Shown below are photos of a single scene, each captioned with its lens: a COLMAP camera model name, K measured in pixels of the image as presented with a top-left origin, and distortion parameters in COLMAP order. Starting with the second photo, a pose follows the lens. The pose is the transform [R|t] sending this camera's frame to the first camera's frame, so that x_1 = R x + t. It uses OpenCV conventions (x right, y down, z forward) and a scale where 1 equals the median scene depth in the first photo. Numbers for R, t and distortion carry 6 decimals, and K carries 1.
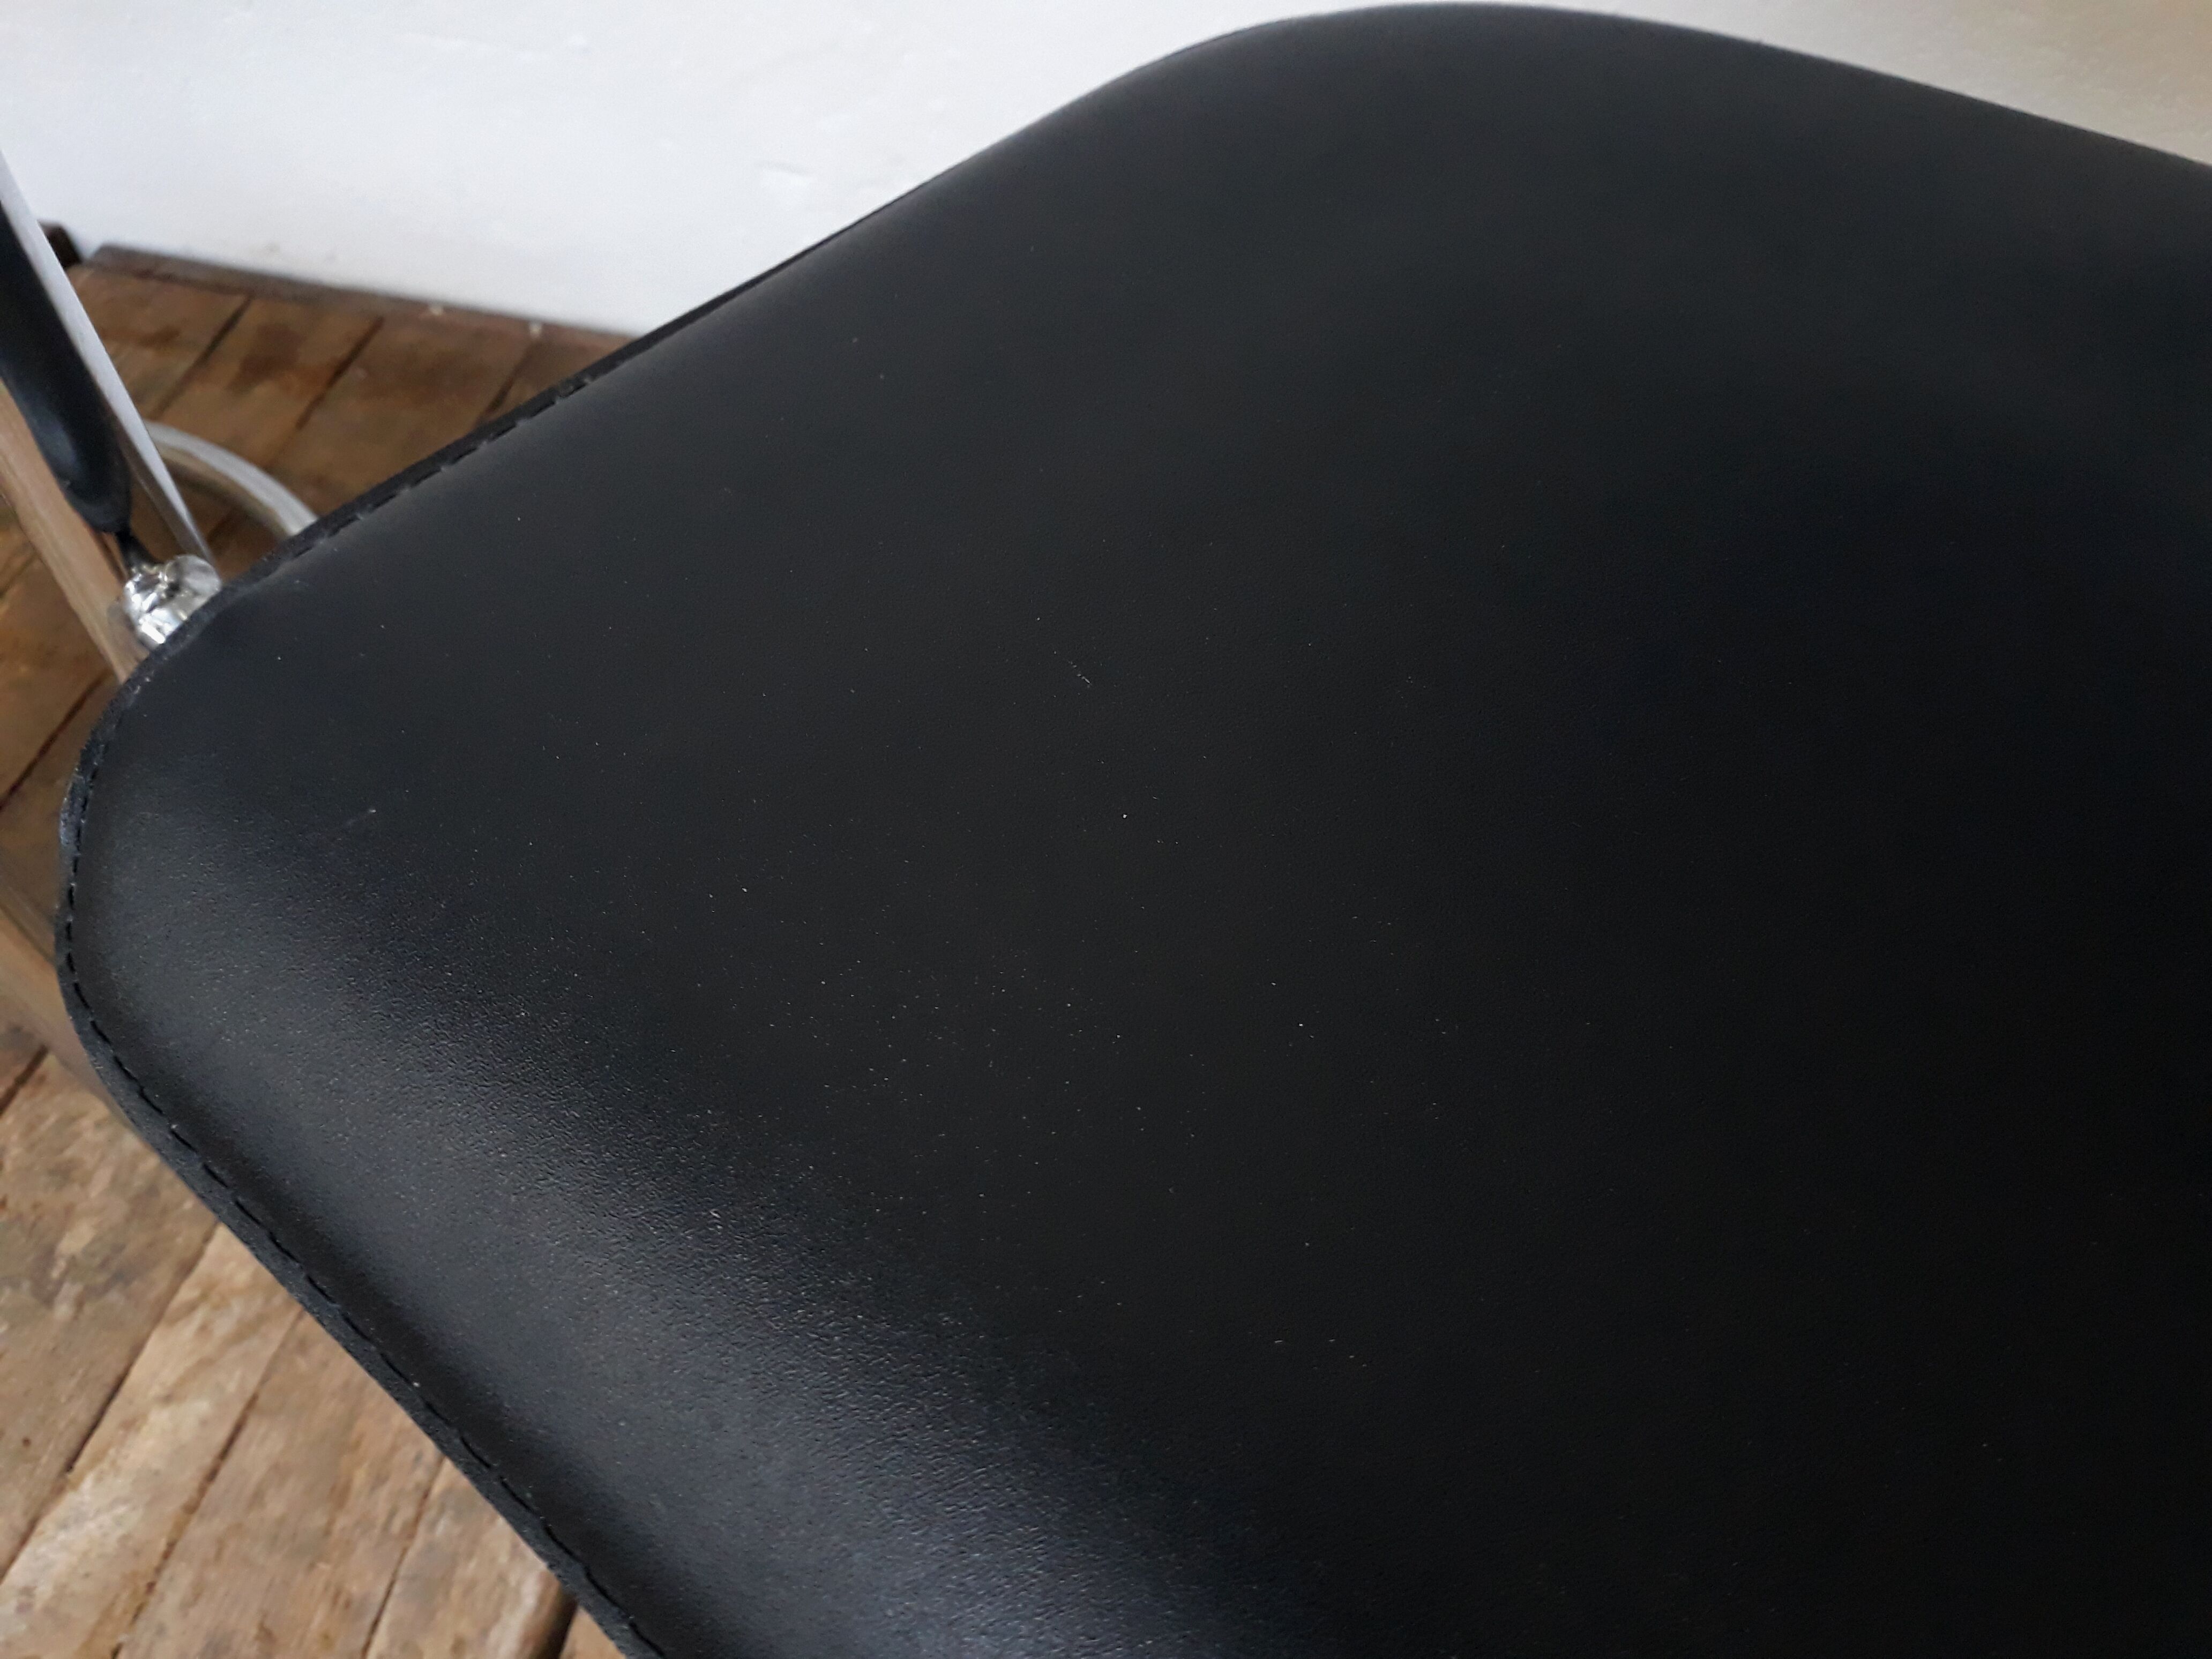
lens RADIAL K [[1864.2, 0, 1106.0], [0, 1864.2, 829.5], [0, 0, 1]] dist [-0.001769, -0.009201]
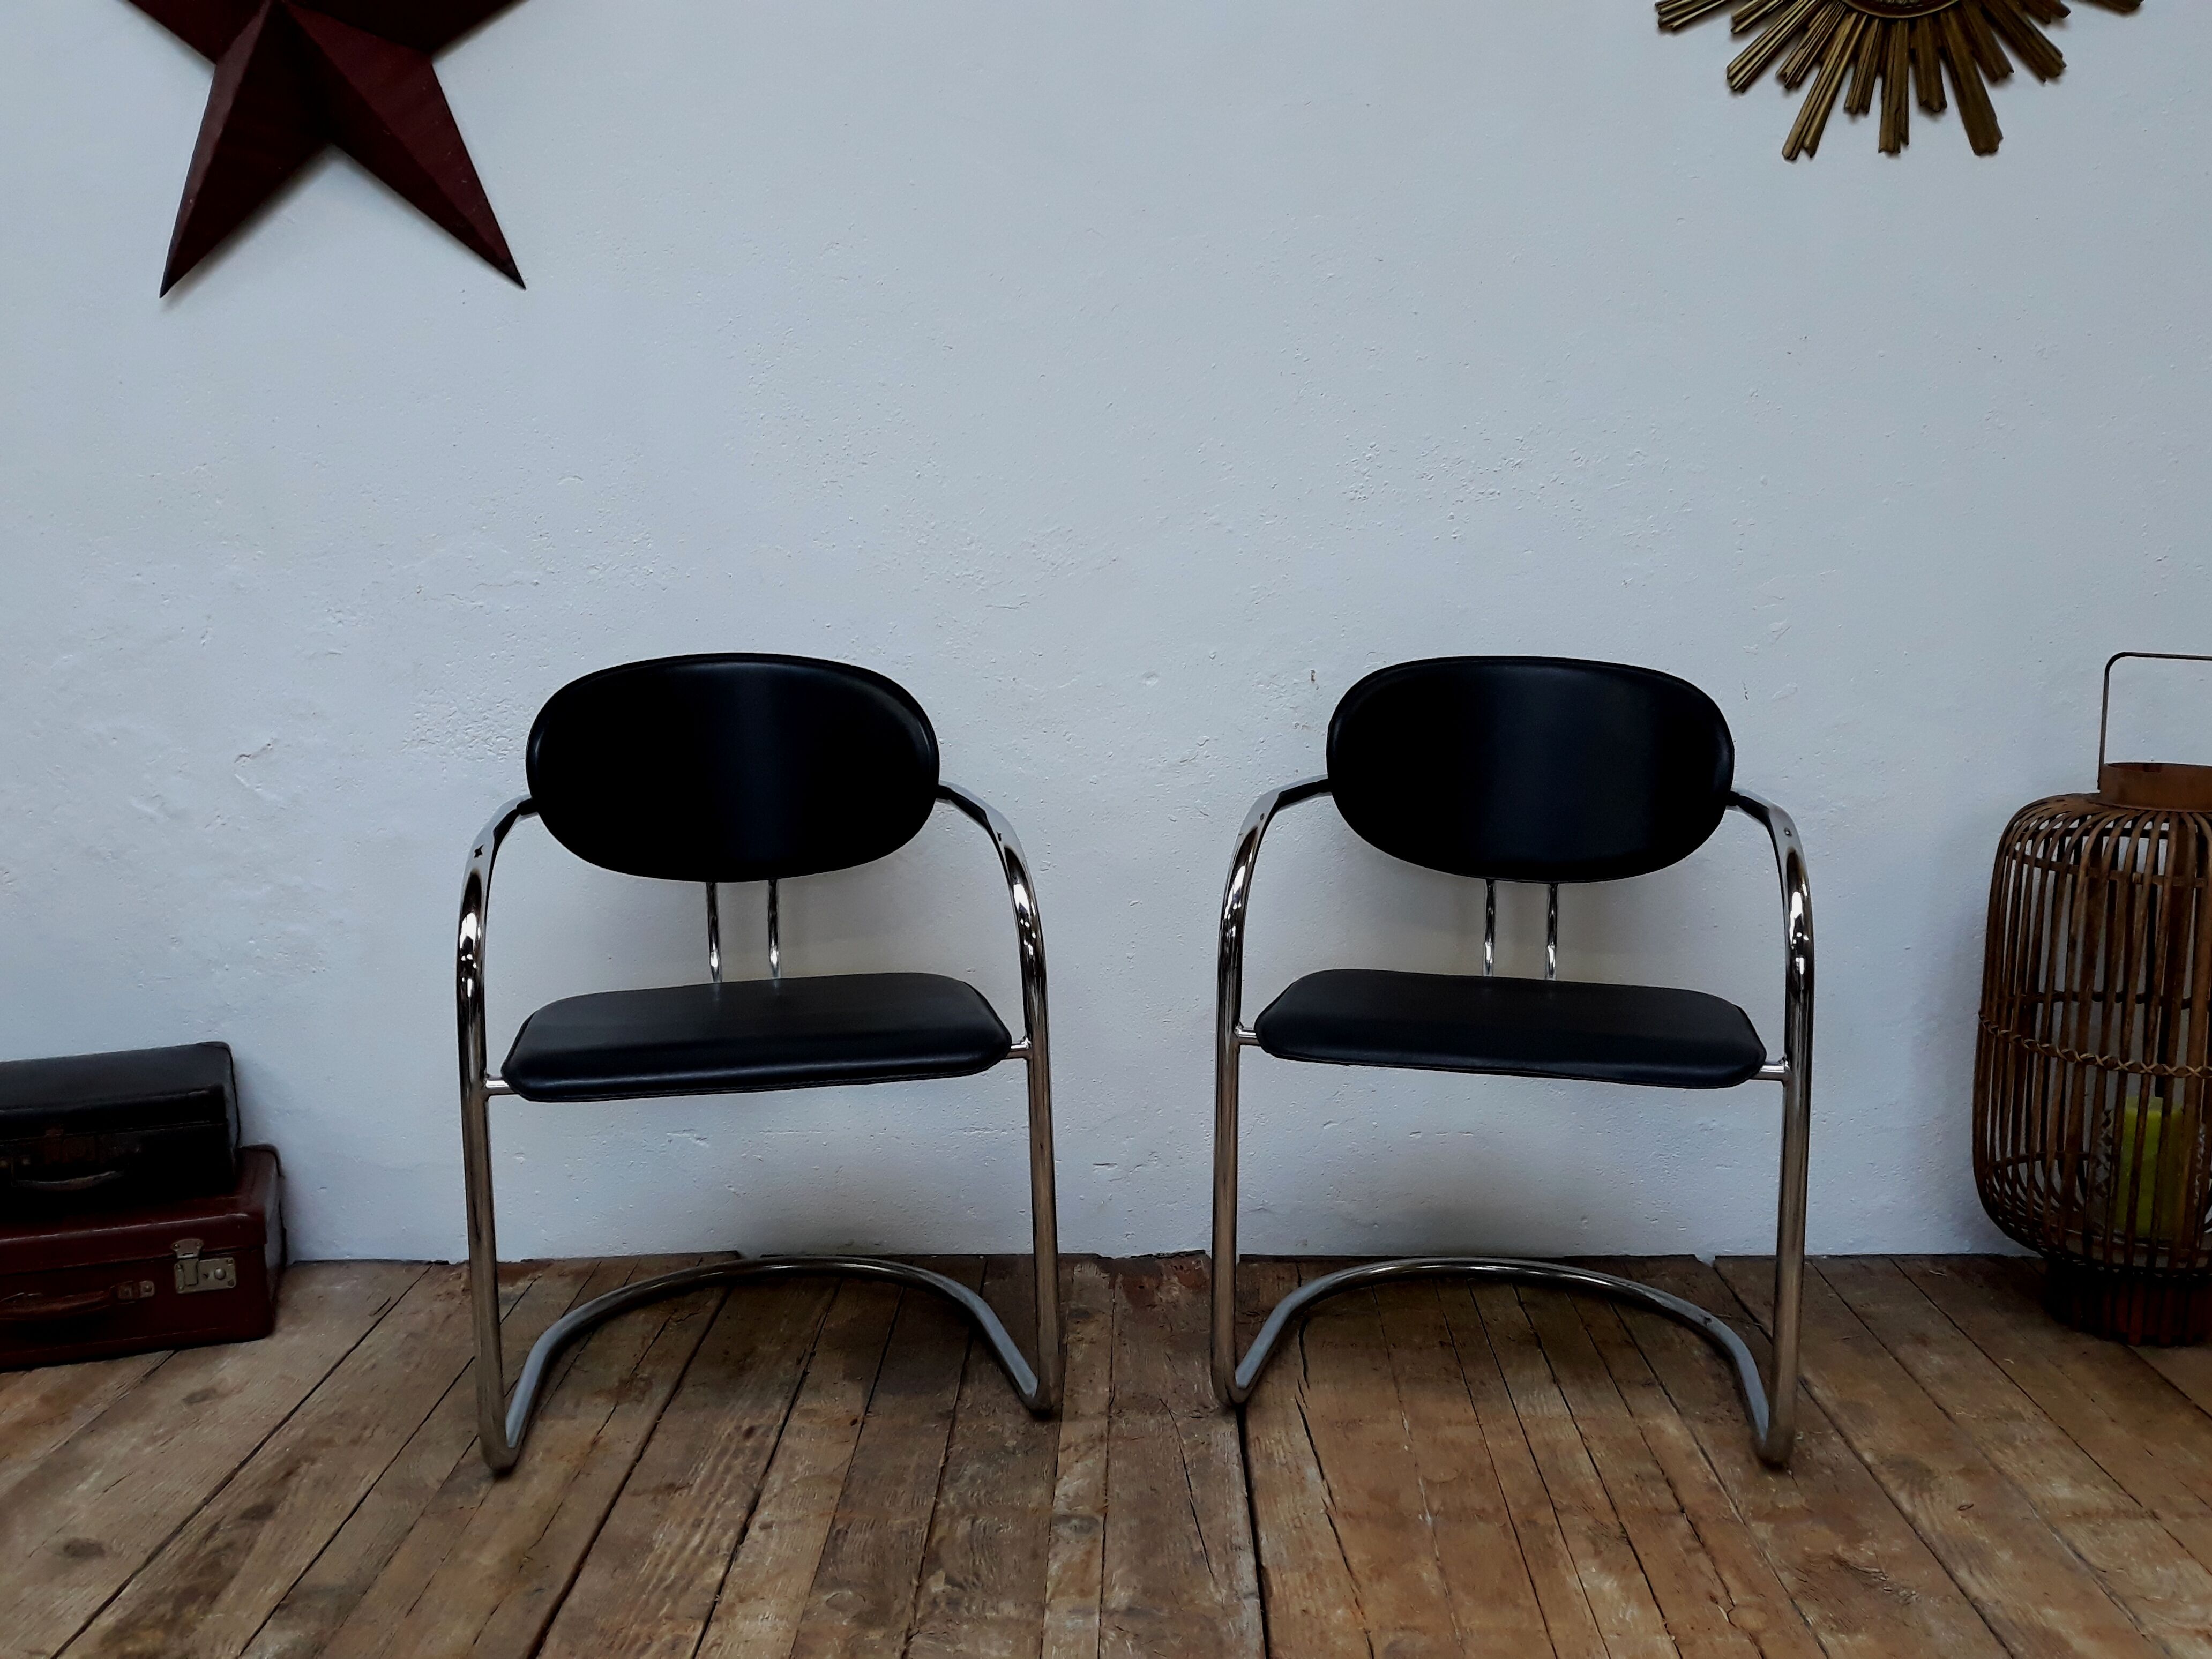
lens RADIAL K [[2089.6, 0, 1106.0], [0, 2089.6, 829.5], [0, 0, 1]] dist [-0.022882, 0.008518]
pose [[0.968509, -0.037430, 0.246148, -1.210150], [0.199115, 0.709975, -0.675492, 1.775193], [-0.149475, 0.703232, 0.695070, -1.870752]]
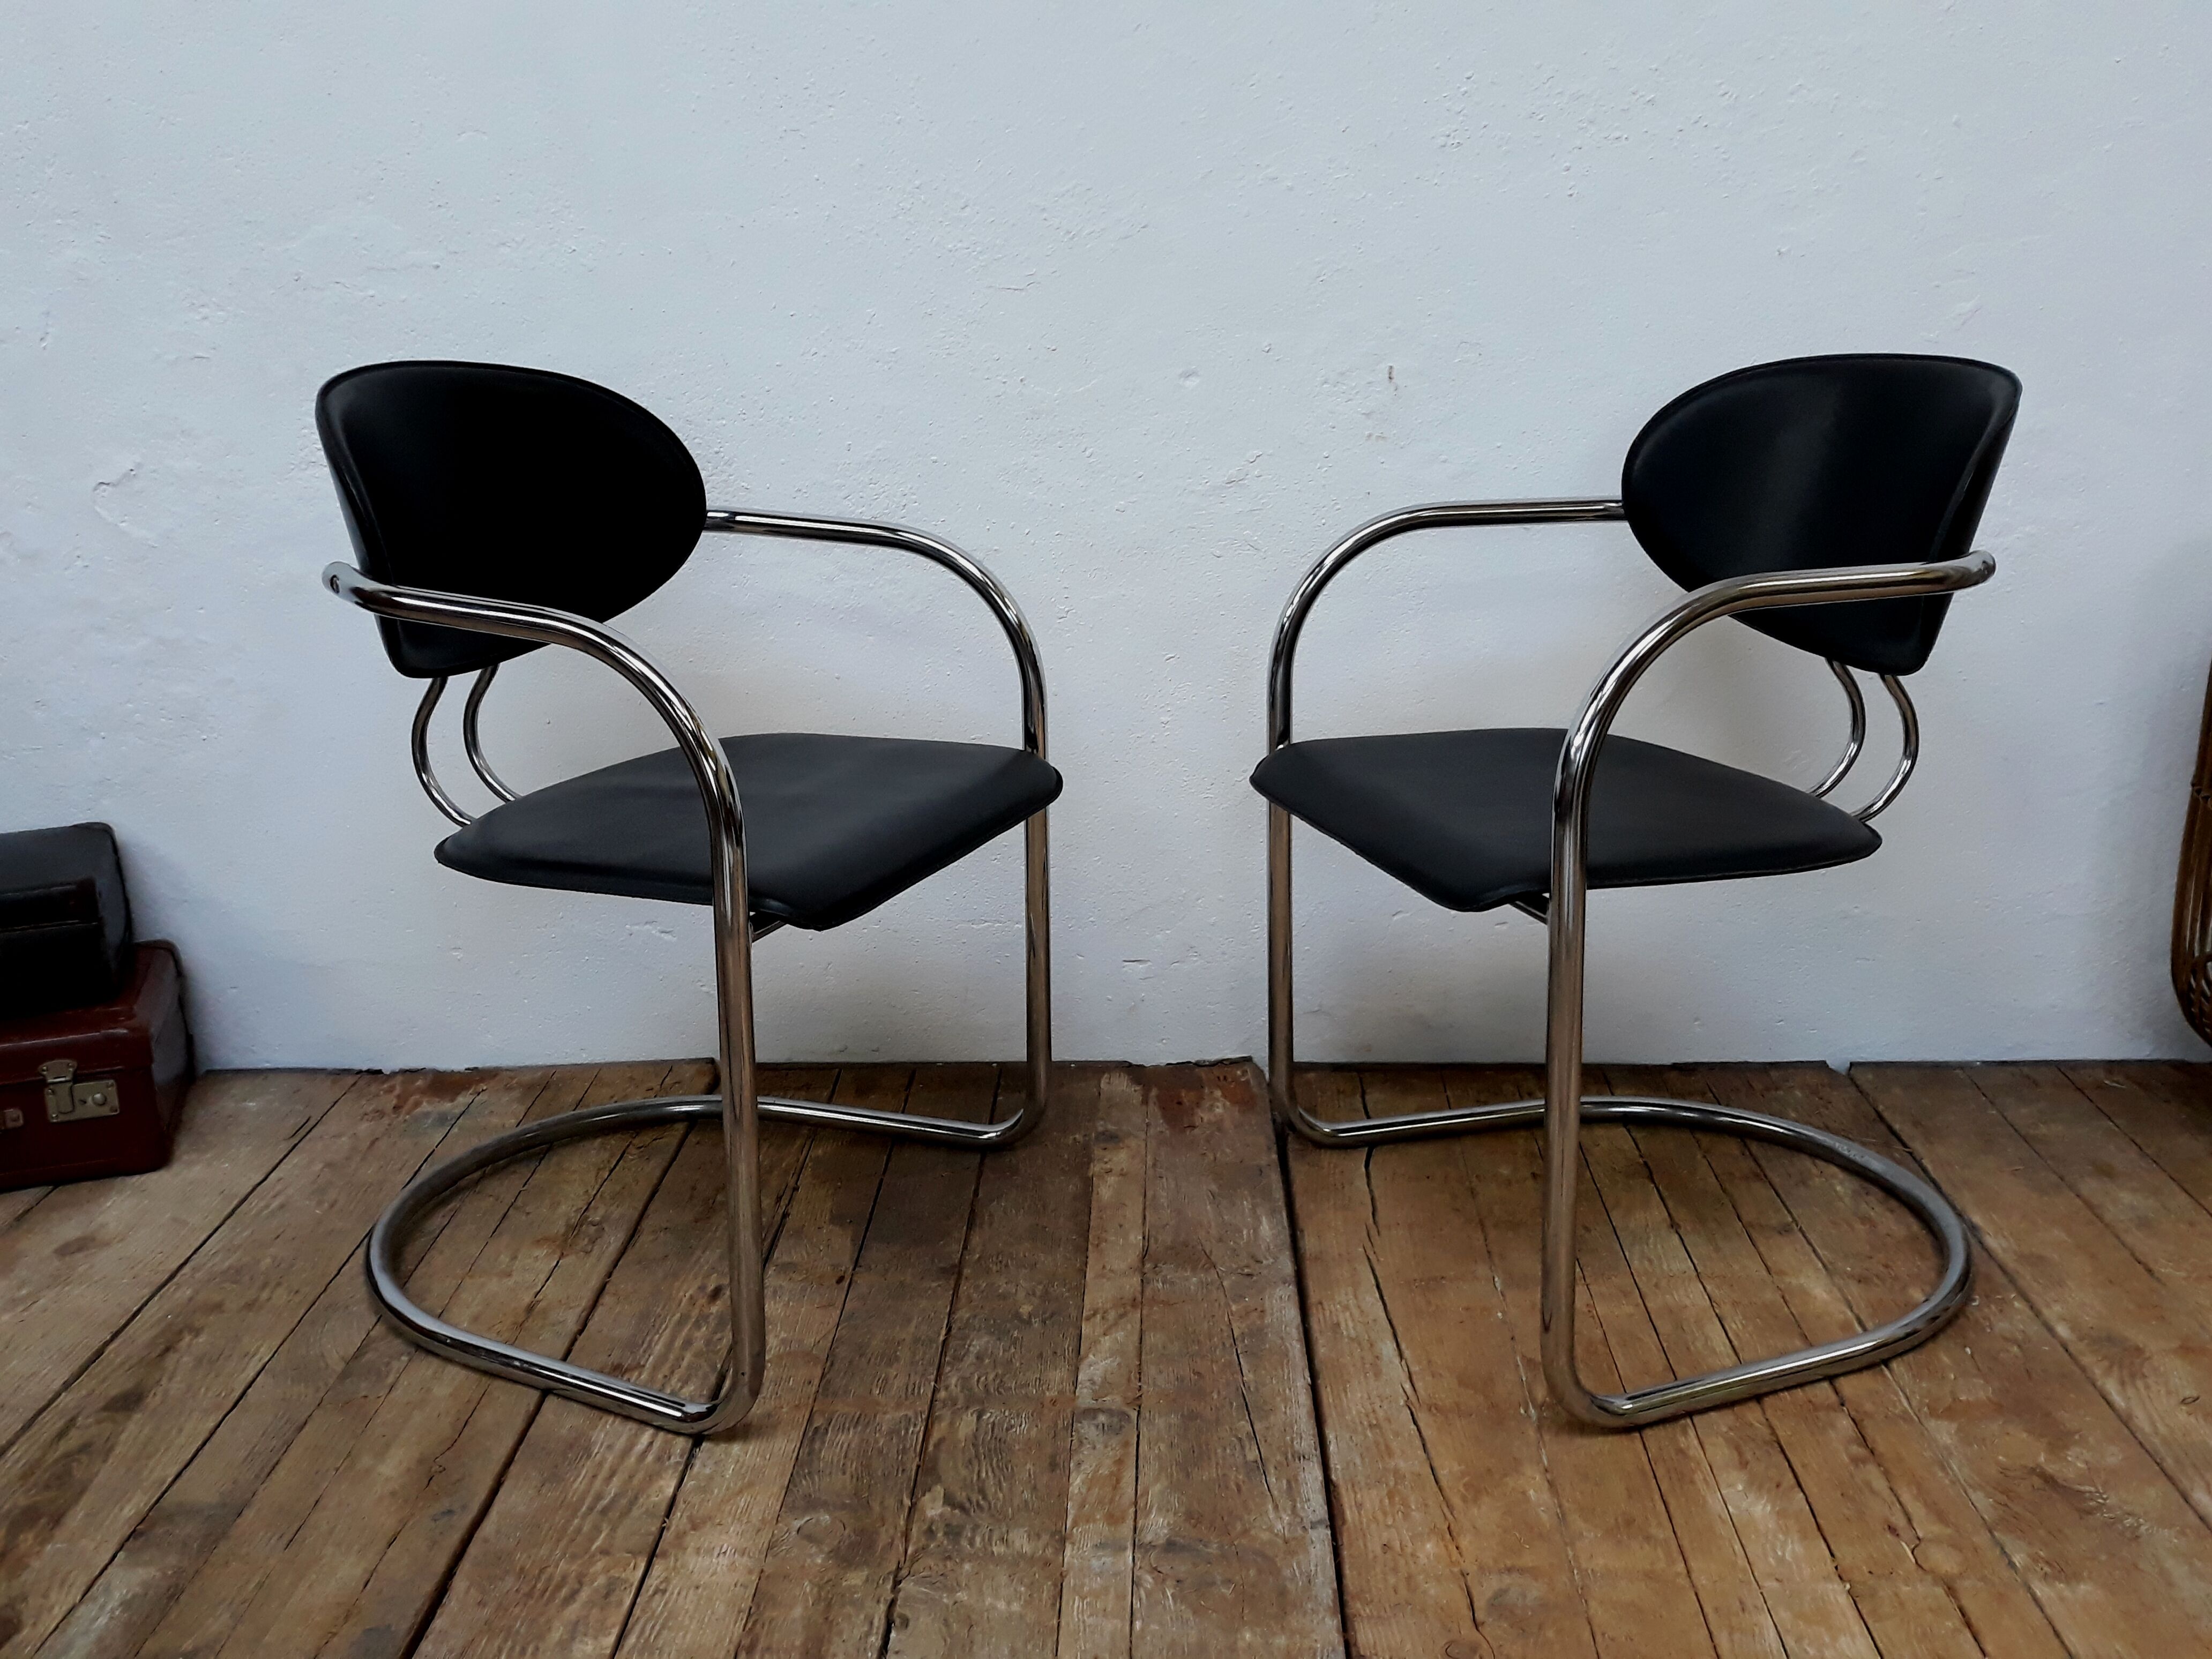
lens RADIAL K [[2090.4, 0, 1098.1], [0, 2090.4, 830.1], [0, 0, 1]] dist [-0.014322, -0.008602]
pose [[0.972332, -0.074001, 0.221573, -1.055220], [0.192149, 0.792771, -0.578440, 1.329181], [-0.132852, 0.605011, 0.785055, -1.446891]]
